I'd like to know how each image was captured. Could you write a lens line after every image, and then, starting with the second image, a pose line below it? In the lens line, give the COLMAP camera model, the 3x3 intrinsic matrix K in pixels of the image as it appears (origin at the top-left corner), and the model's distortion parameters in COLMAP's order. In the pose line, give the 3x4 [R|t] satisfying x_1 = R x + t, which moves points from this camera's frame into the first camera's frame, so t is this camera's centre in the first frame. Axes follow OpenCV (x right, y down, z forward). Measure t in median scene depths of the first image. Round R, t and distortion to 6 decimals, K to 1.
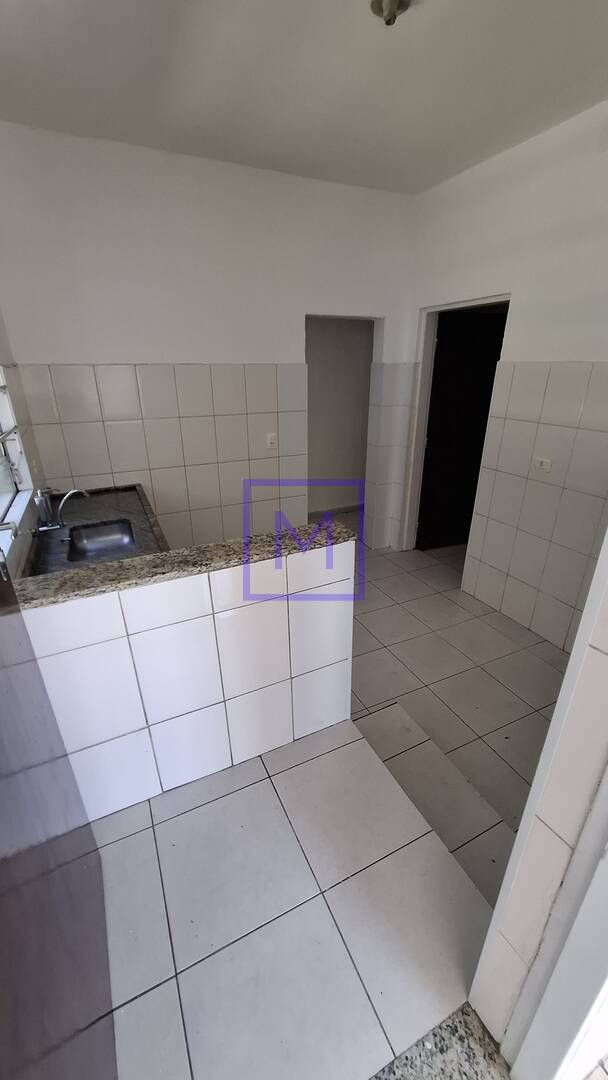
lens RADIAL K [[426.7, 0, 303.8], [0, 426.7, 543.9], [0, 0, 1]] dist [-0.002901, 0.000755]
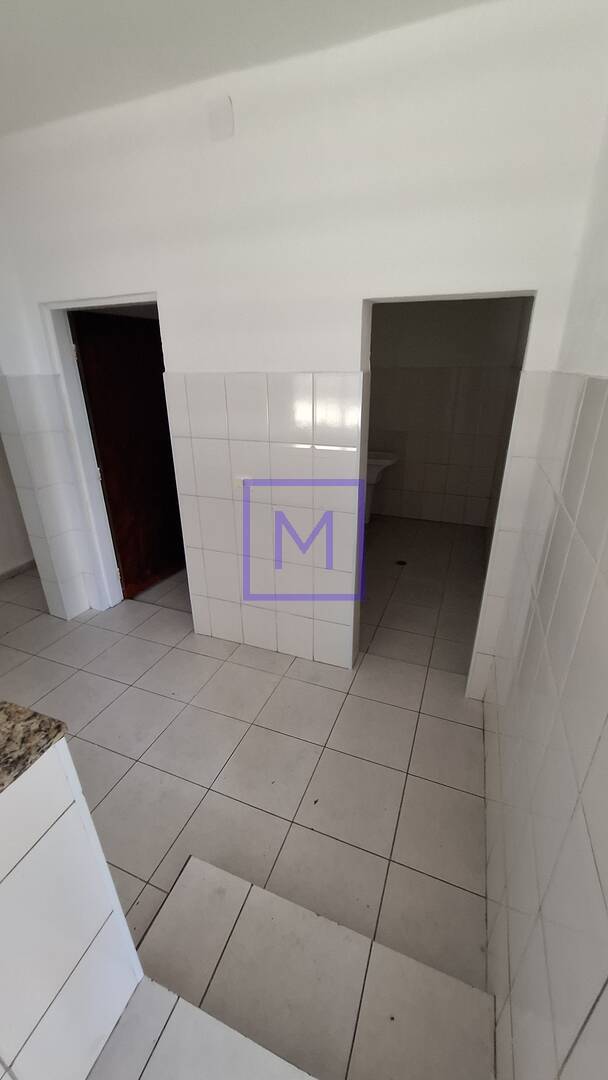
lens RADIAL K [[426.7, 0, 303.8], [0, 426.7, 543.9], [0, 0, 1]] dist [-0.002901, 0.000755]
pose [[0.729026, -0.260357, 0.633037, 0.026694], [0.273492, 0.958600, 0.079294, -0.074742], [-0.627474, 0.115323, 0.770050, 0.169793]]
